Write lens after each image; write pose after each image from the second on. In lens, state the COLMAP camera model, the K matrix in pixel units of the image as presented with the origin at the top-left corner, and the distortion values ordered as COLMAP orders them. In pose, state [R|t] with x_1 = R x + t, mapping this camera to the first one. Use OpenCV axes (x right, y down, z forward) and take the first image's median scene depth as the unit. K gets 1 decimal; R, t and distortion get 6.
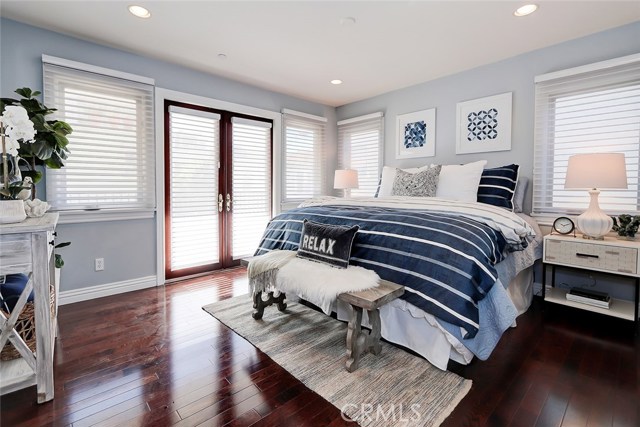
lens RADIAL K [[295.8, 0, 327.2], [0, 295.8, 190.7], [0, 0, 1]] dist [0.000076, -0.000043]
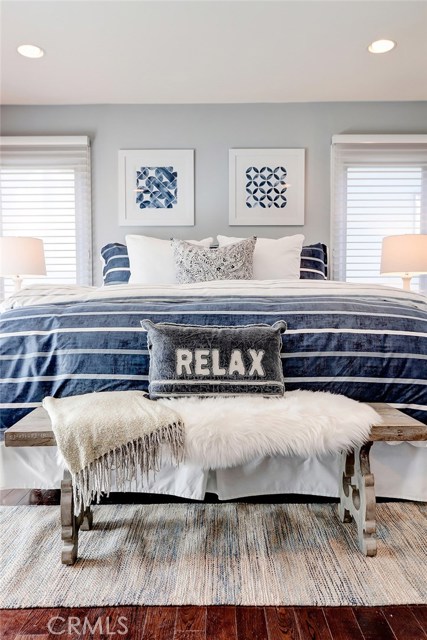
lens RADIAL K [[485.9, 0, 213.0], [0, 485.9, 307.6], [0, 0, 1]] dist [0.006164, -0.000590]
pose [[0.696655, -0.021321, 0.717089, -0.477292], [0.007218, 0.999716, 0.022712, 0.048078], [-0.717370, -0.010647, 0.696611, 0.311019]]
